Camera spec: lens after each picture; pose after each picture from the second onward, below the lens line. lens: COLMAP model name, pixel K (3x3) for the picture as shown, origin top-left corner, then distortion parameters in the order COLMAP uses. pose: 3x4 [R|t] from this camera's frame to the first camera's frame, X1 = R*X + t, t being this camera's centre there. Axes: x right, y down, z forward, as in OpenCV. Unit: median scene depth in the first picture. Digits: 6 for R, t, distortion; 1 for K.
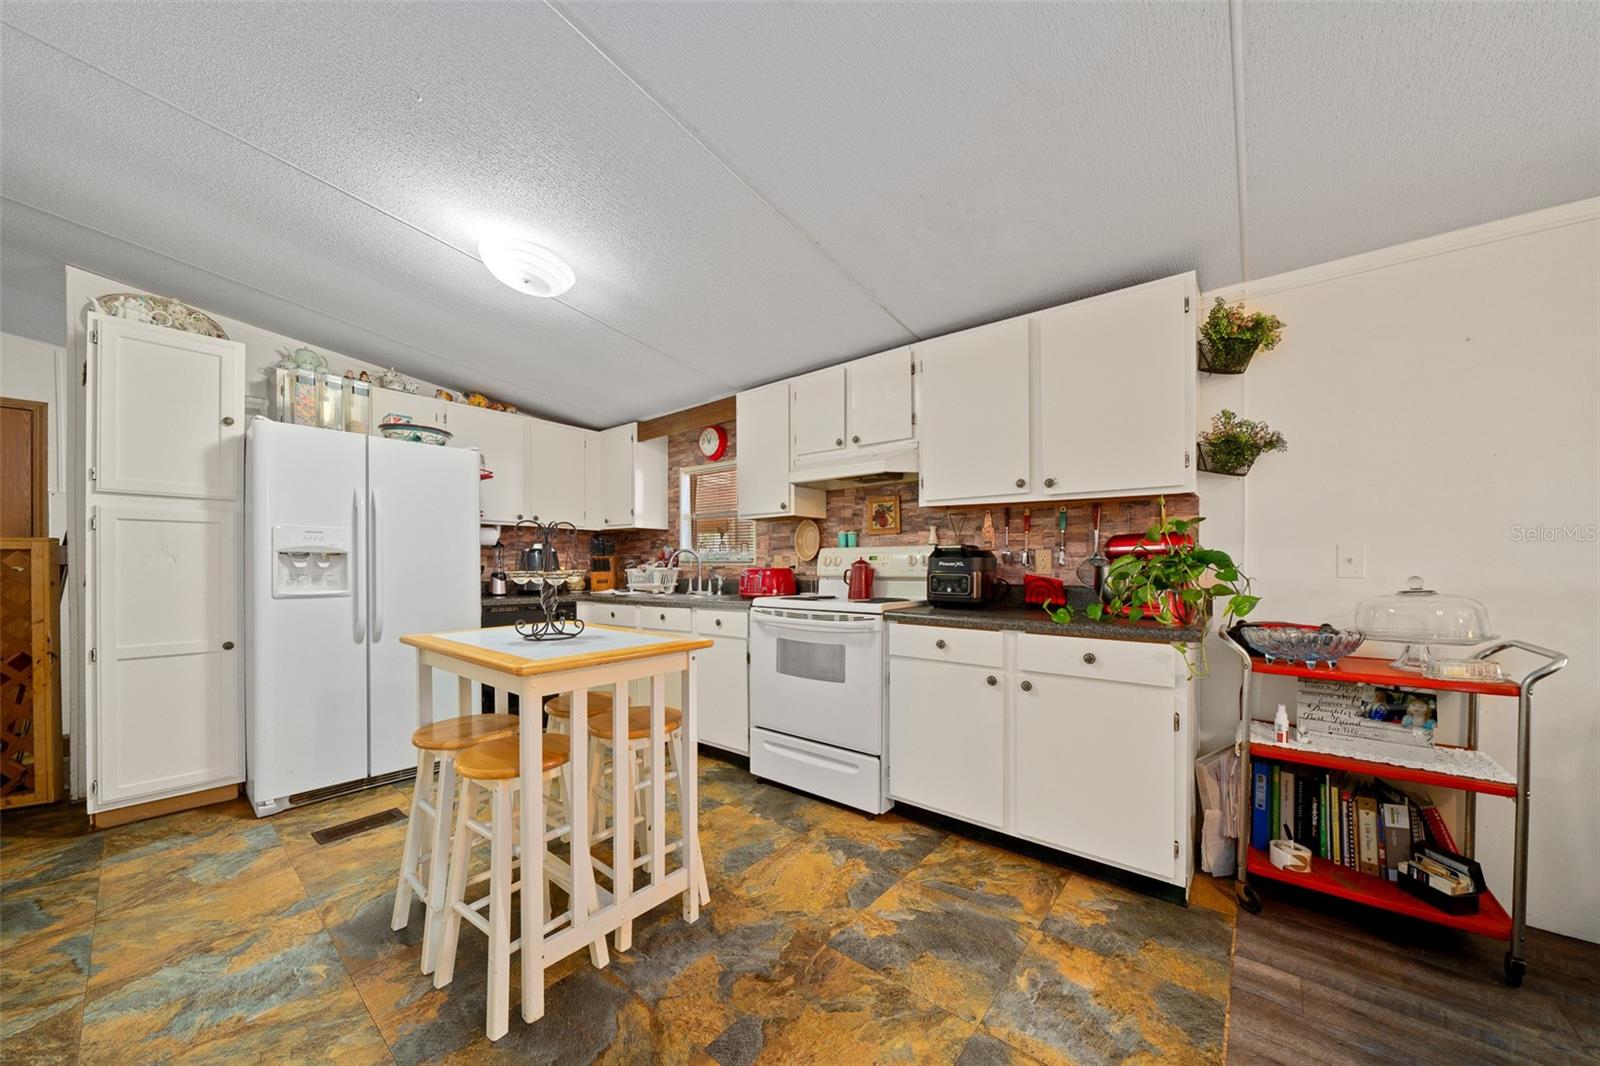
lens RADIAL K [[564.8, 0, 796.8], [0, 564.8, 565.7], [0, 0, 1]] dist [-0.004655, -0.000027]
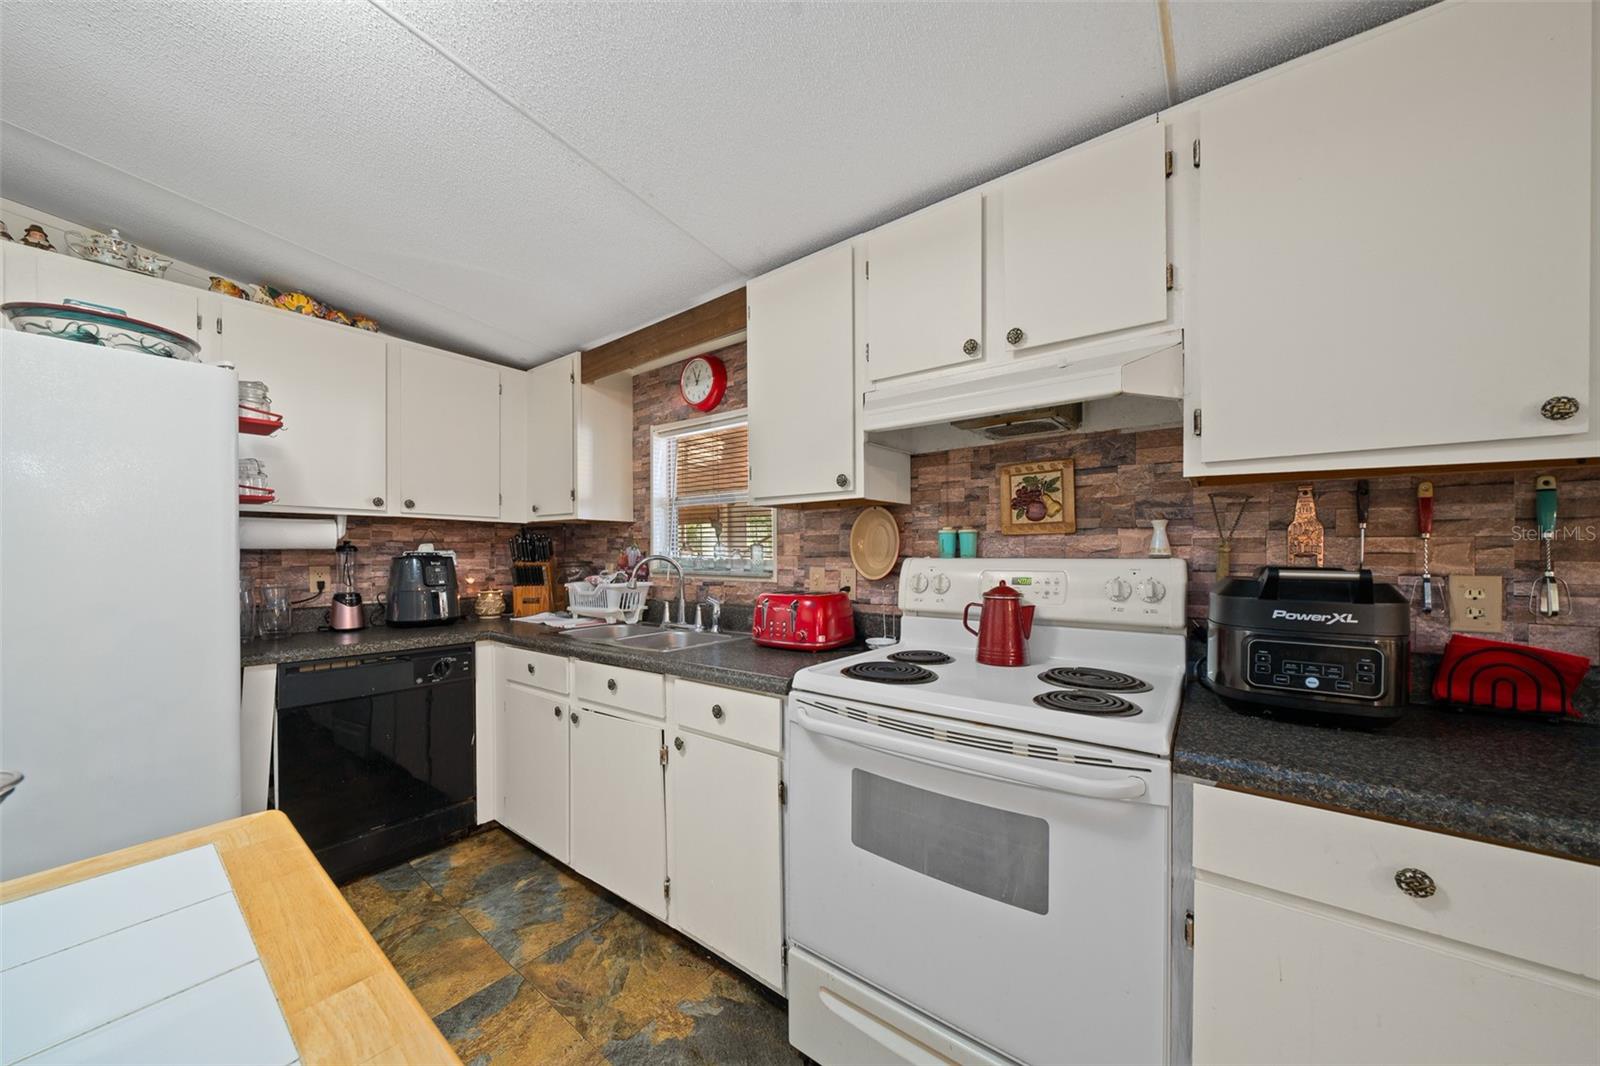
lens RADIAL K [[547.1, 0, 823.7], [0, 547.1, 553.5], [0, 0, 1]] dist [-0.008549, 0.000008]
pose [[0.997016, -0.003833, 0.077105, -0.092750], [0.003766, 0.999992, 0.001011, -0.044200], [-0.077108, -0.000718, 0.997022, 0.572939]]
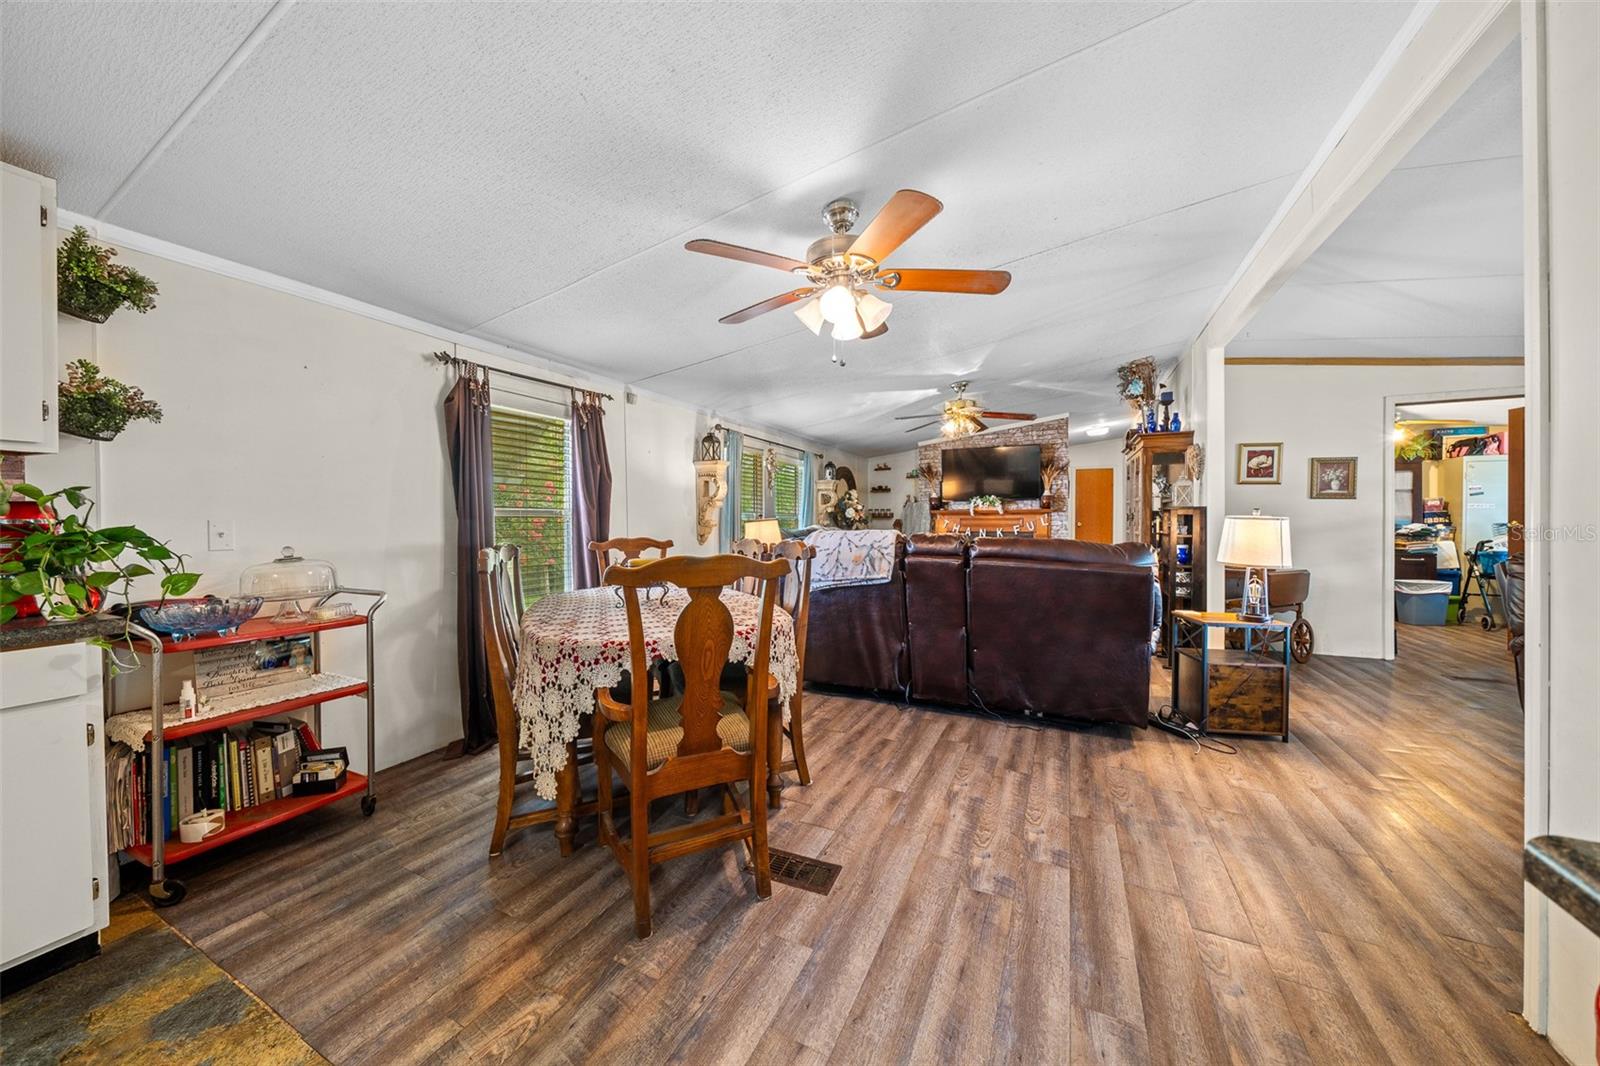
lens RADIAL K [[571.4, 0, 800.0], [0, 571.4, 533.0], [0, 0, 1]] dist [-0.009303, -0.000067]
pose [[-0.258746, -0.014631, 0.965835, -0.243211], [0.016617, 0.999670, 0.019595, -0.010394], [-0.965803, 0.021119, -0.258417, 0.129755]]
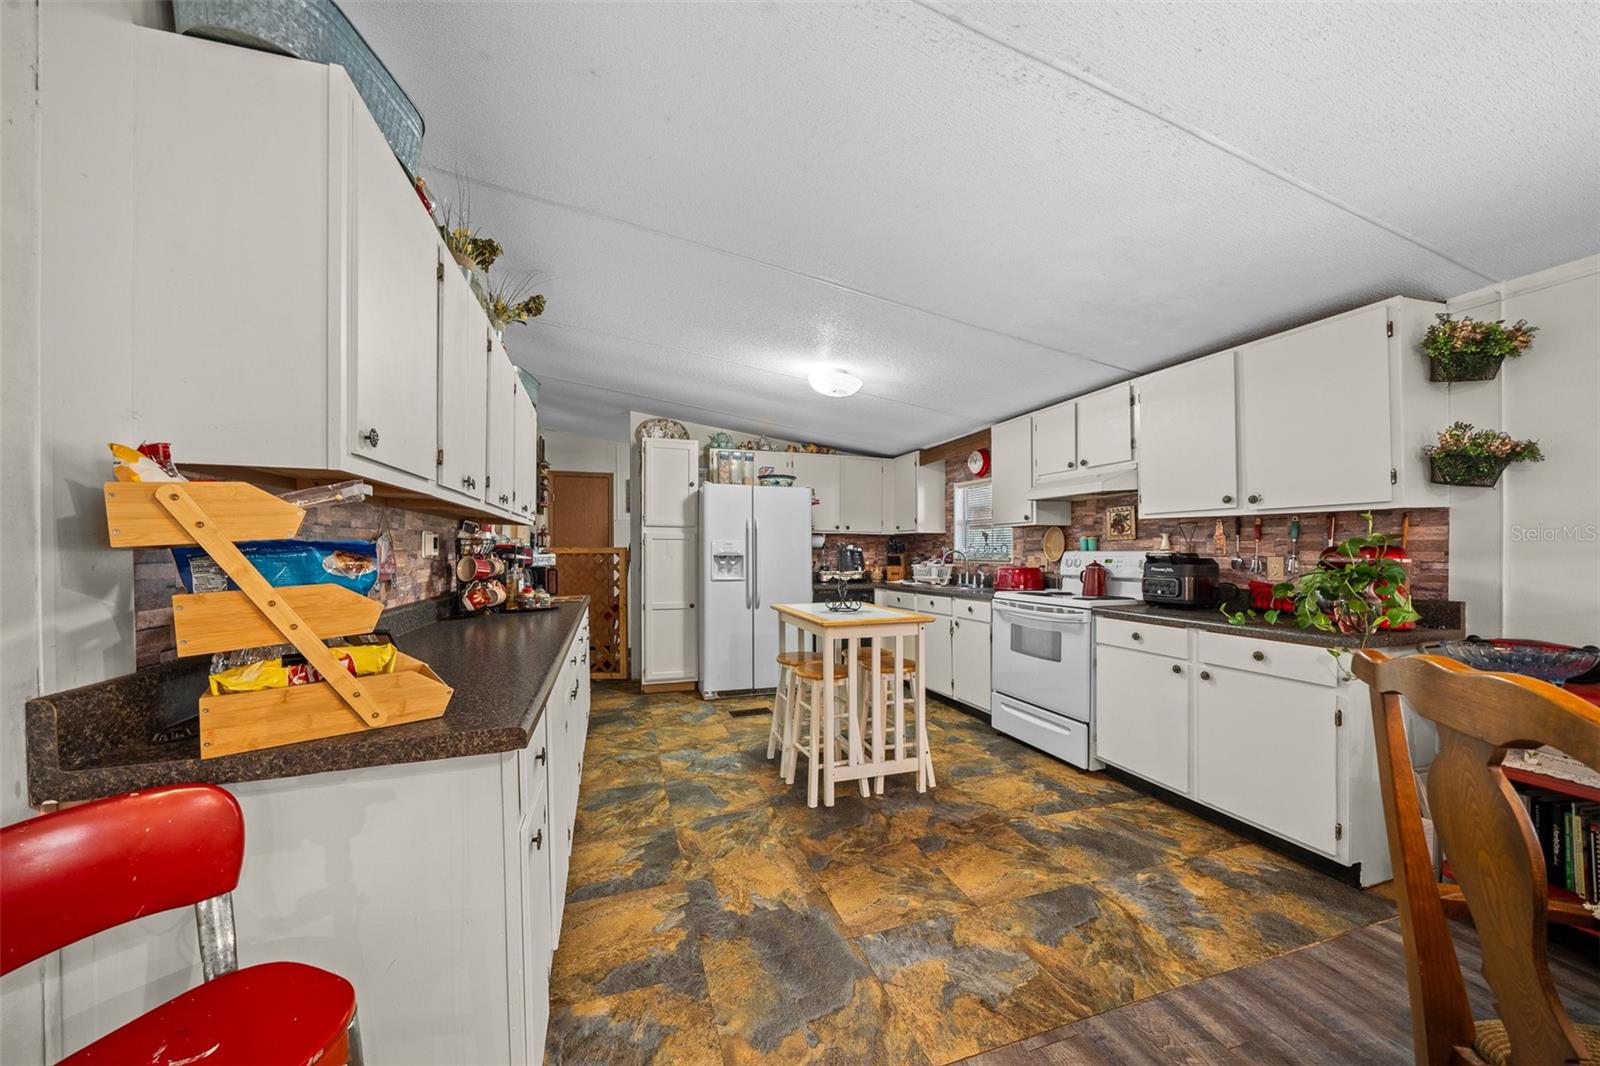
lens RADIAL K [[549.4, 0, 769.9], [0, 549.4, 550.6], [0, 0, 1]] dist [0.000074, 0.000071]
pose [[0.825228, -0.000810, -0.564799, 0.219676], [-0.001884, 0.999989, -0.004187, -0.031903], [0.564796, 0.004520, 0.825218, -0.344890]]
